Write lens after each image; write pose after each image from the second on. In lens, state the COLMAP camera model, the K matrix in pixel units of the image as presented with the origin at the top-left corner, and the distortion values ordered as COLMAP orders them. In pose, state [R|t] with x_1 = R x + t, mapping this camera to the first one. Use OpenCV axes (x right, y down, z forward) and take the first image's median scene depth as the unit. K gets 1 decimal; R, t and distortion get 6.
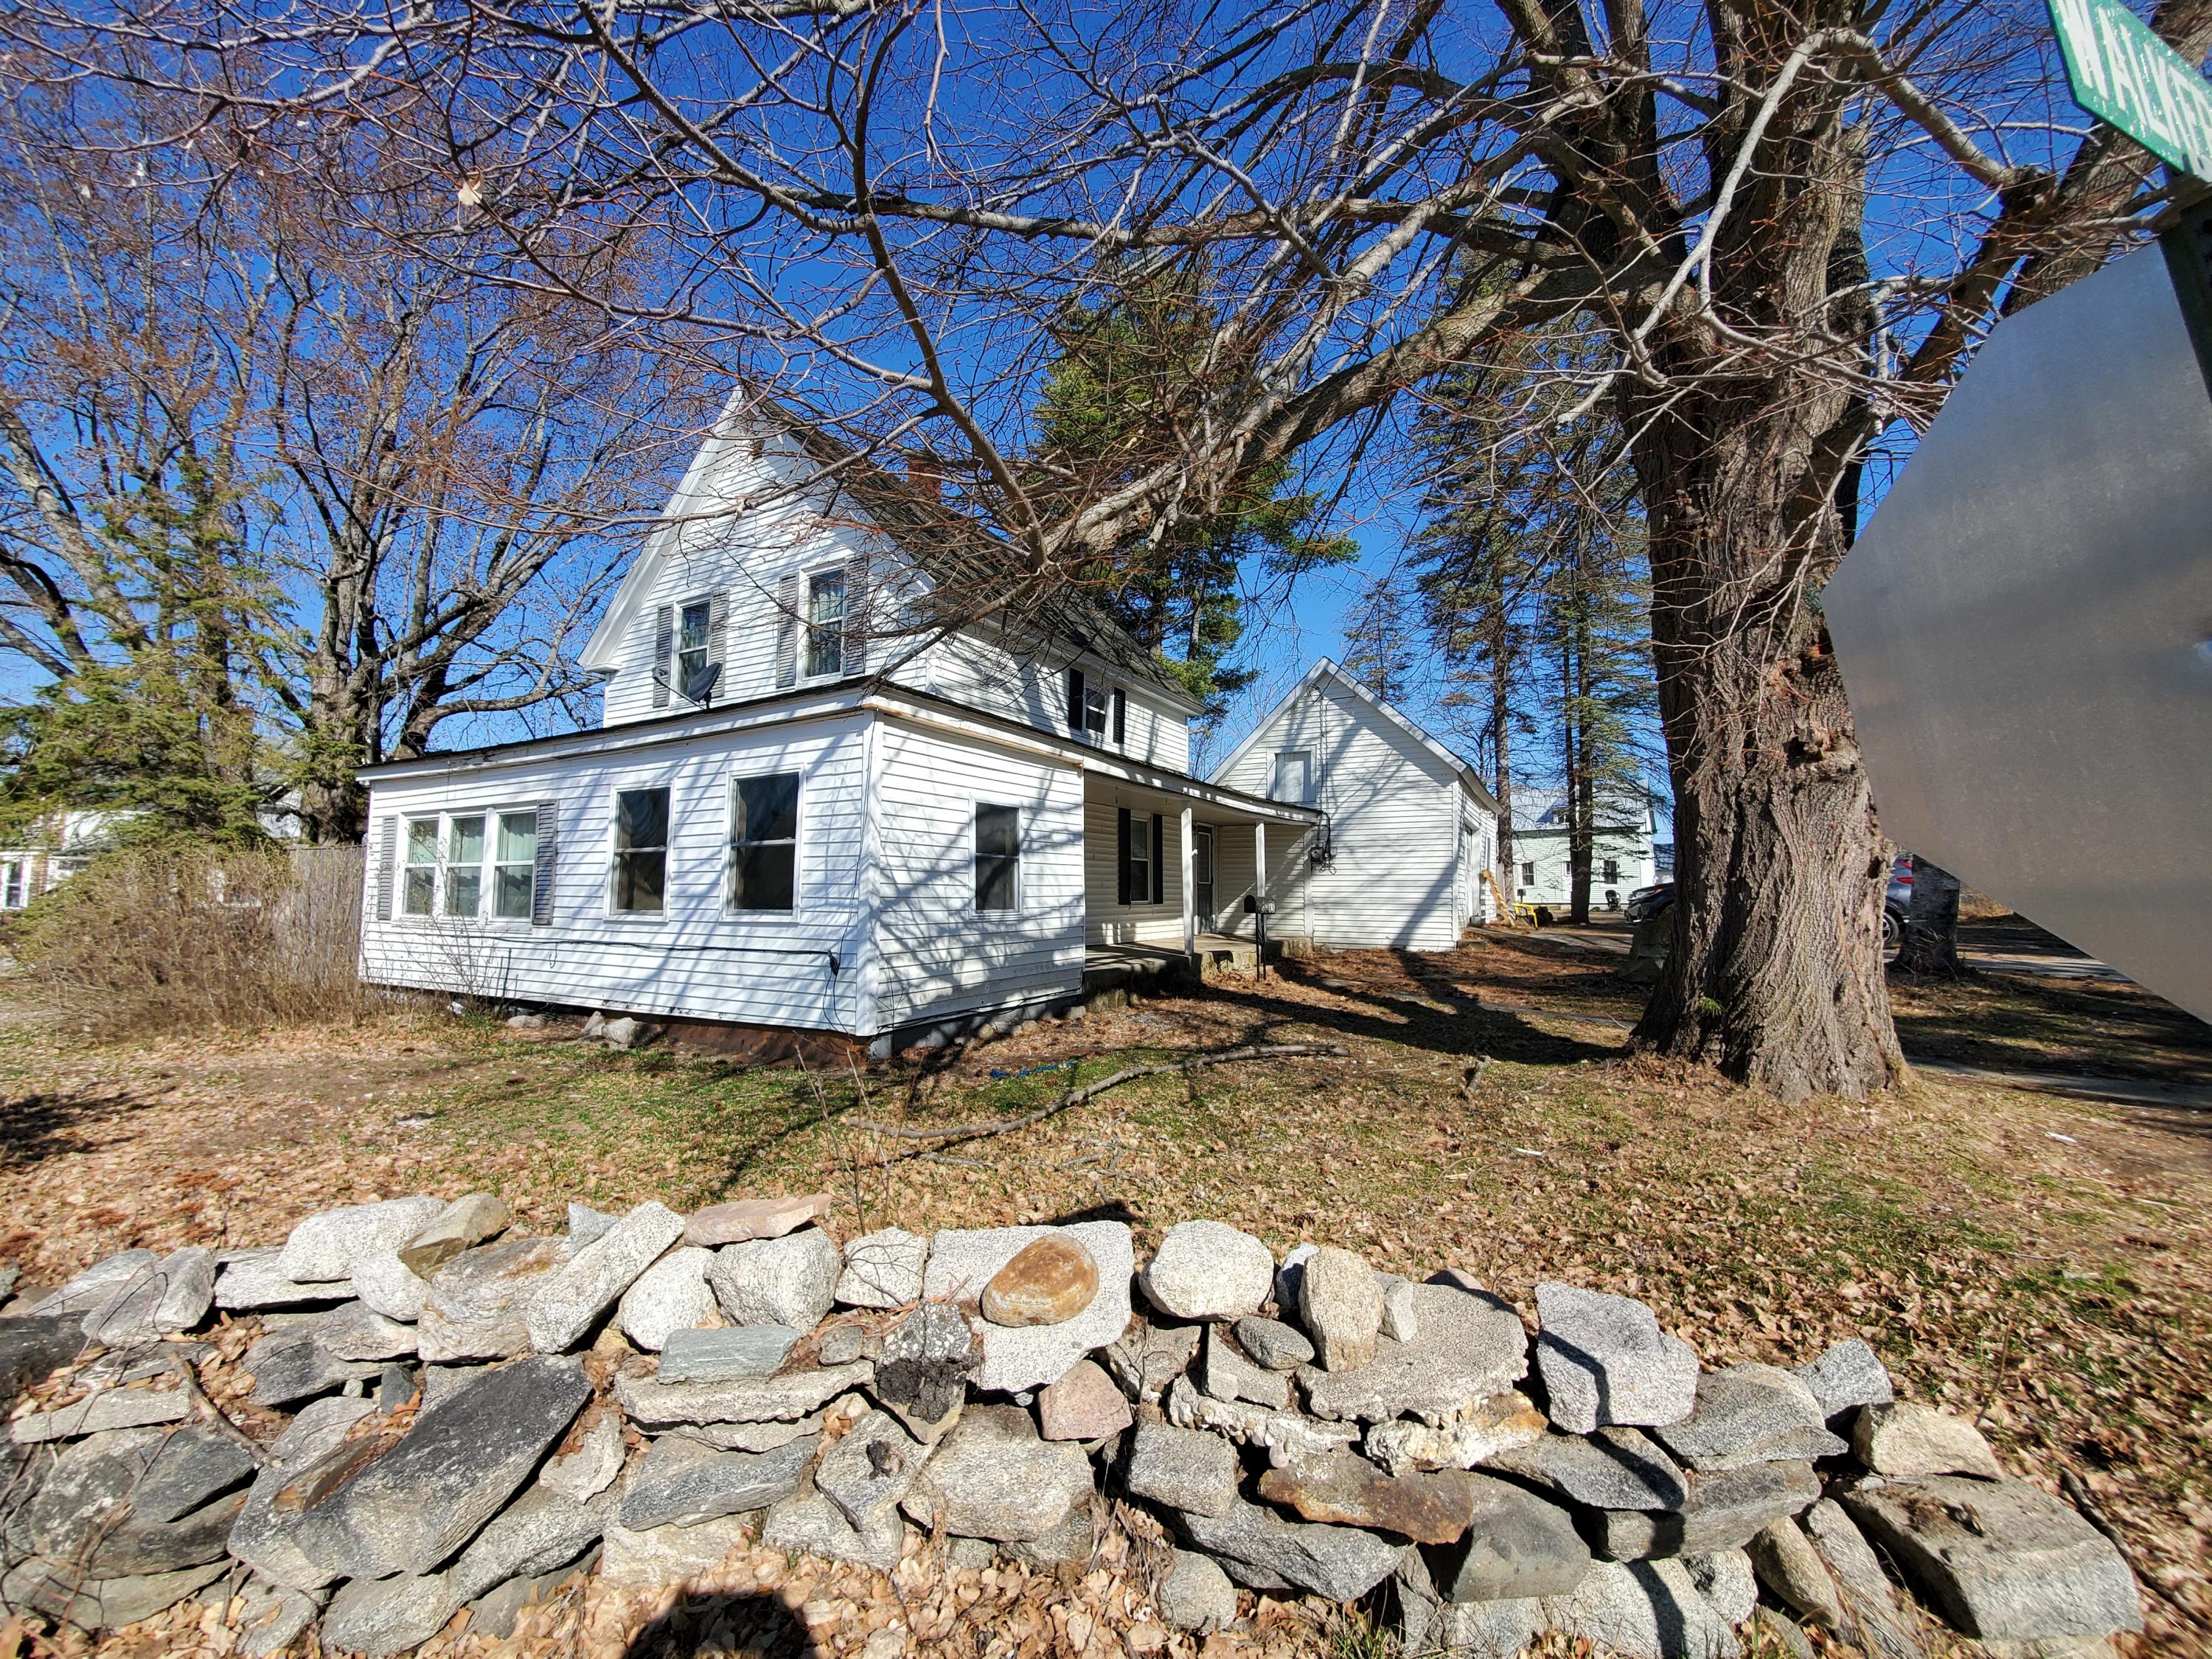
lens RADIAL K [[883.9, 0, 1103.8], [0, 883.9, 816.6], [0, 0, 1]] dist [-0.003139, 0.000216]
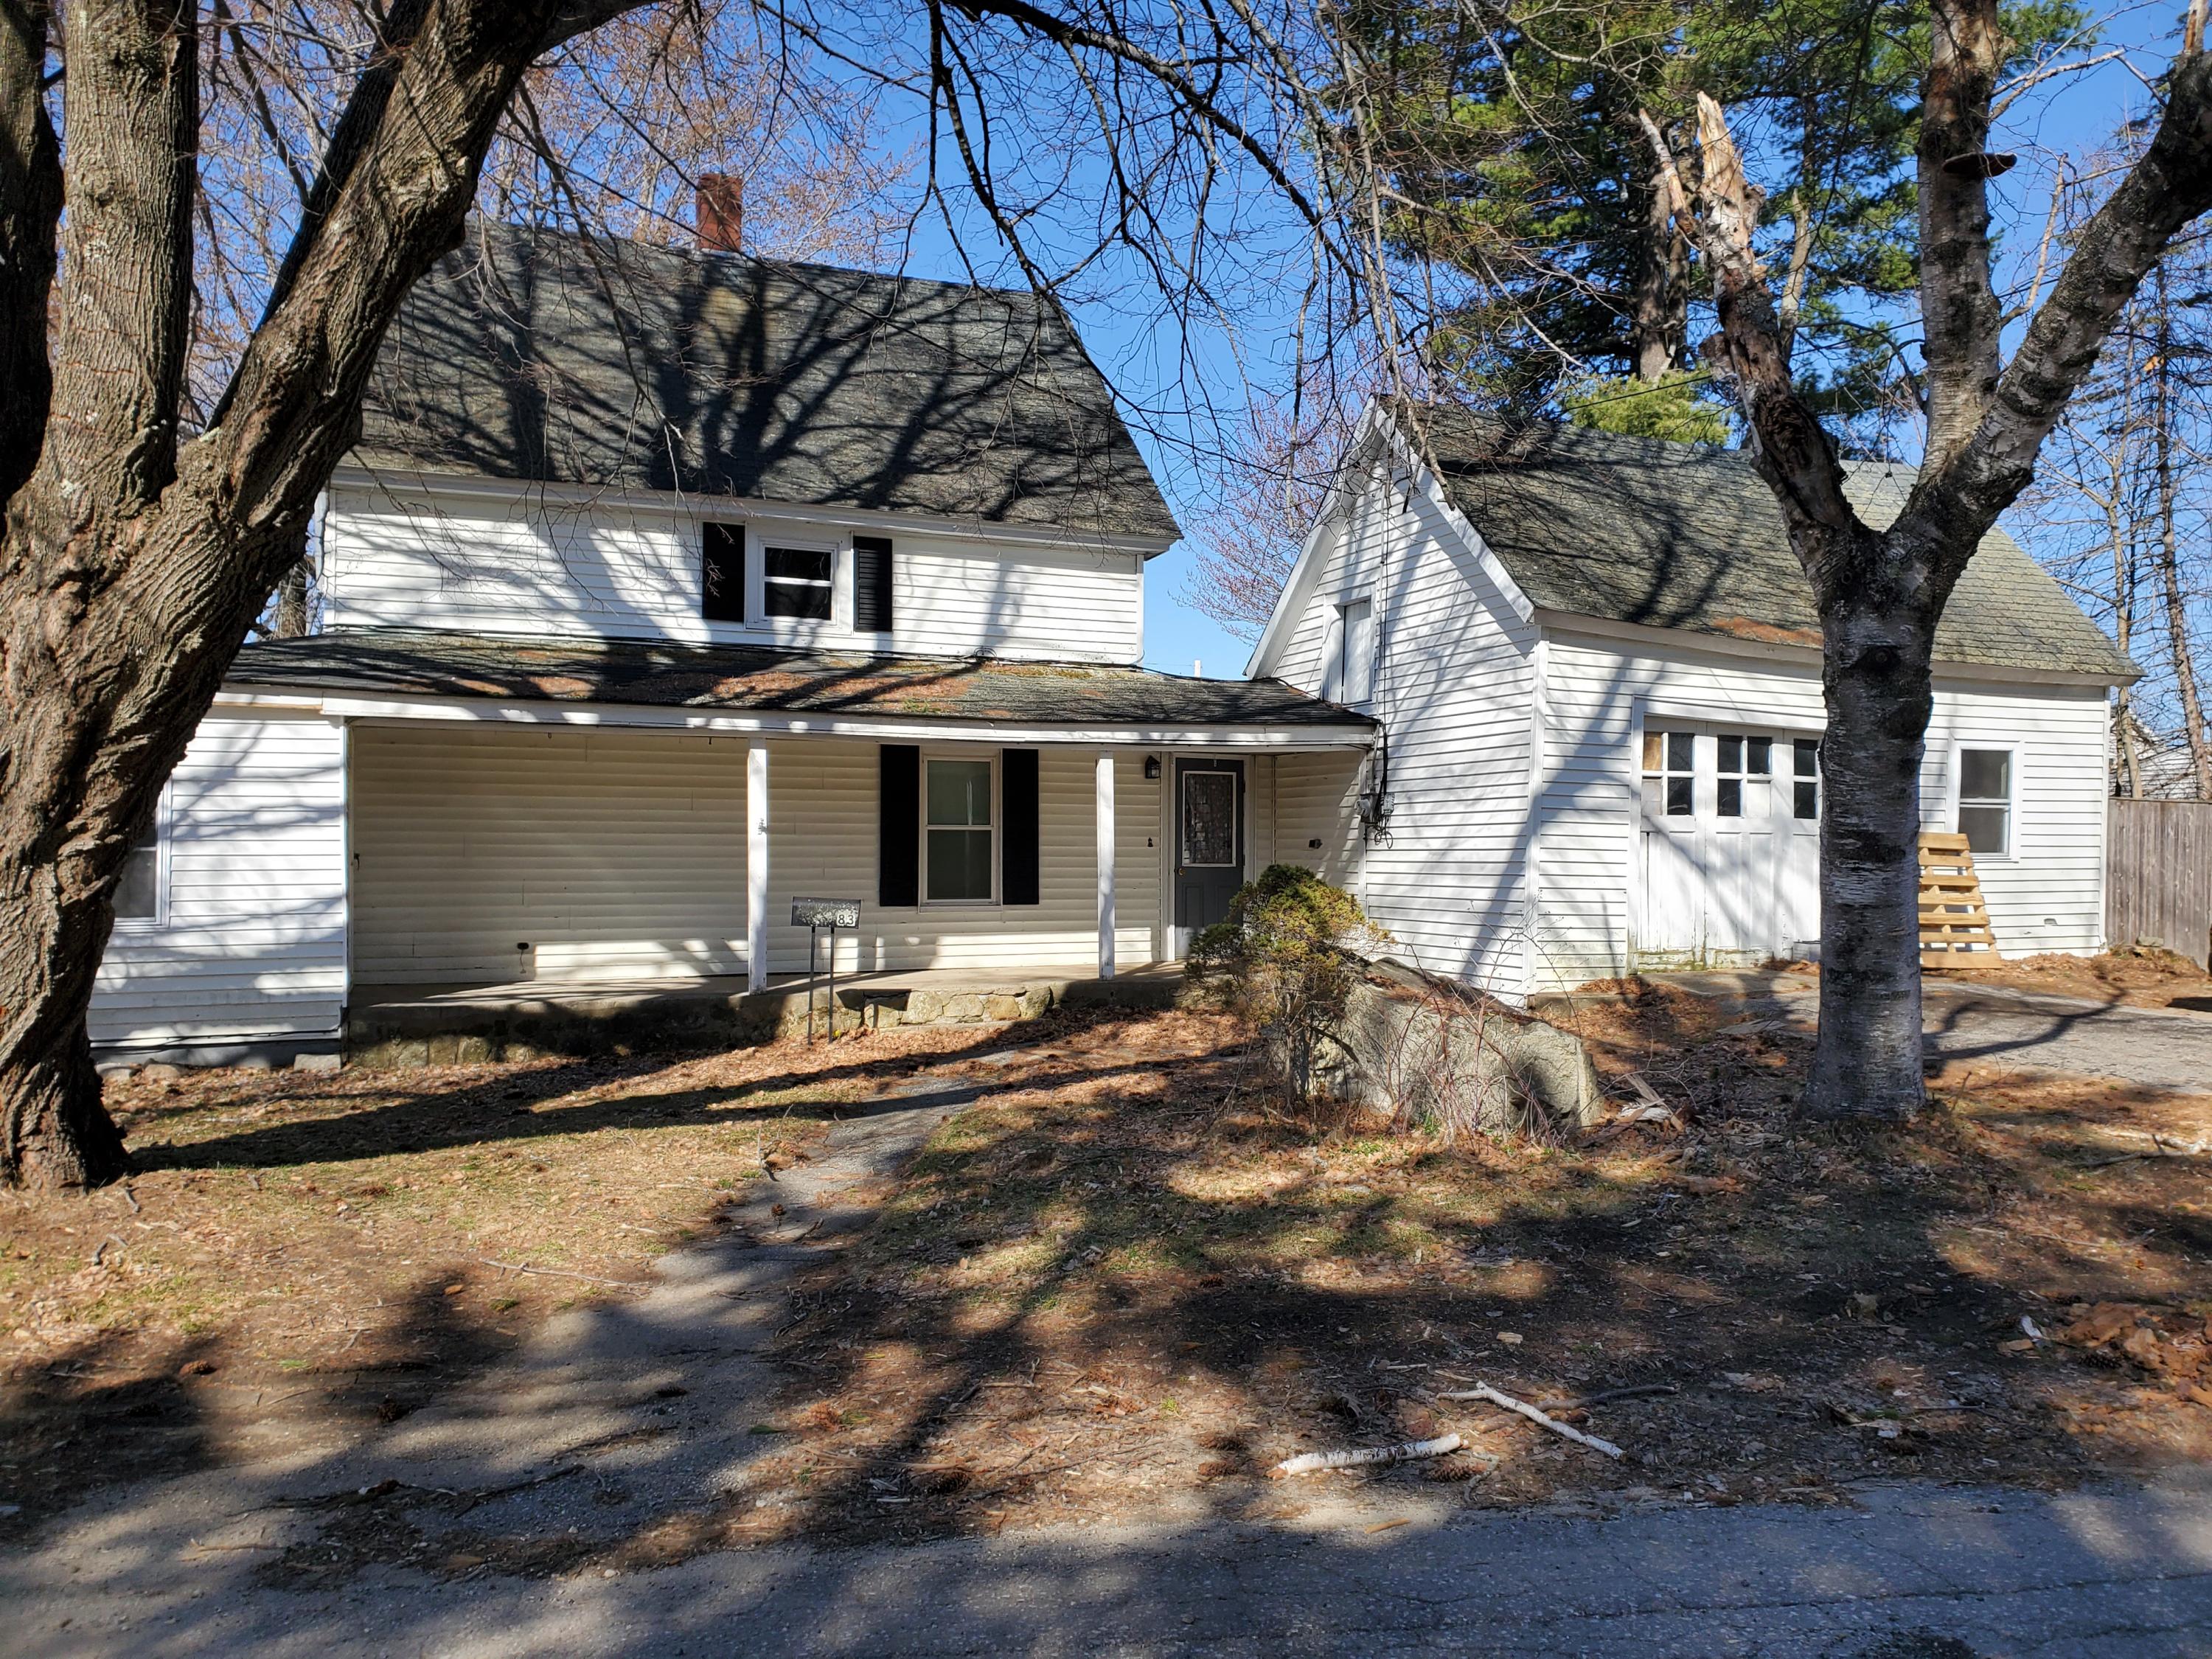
lens RADIAL K [[1752.0, 0, 1104.1], [0, 1752.0, 842.4], [0, 0, 1]] dist [0.000096, -0.001639]
pose [[0.808973, -0.015602, -0.587638, 0.805569], [0.054169, 0.997373, 0.048091, 0.007882], [0.585344, -0.070736, 0.807693, 0.154534]]
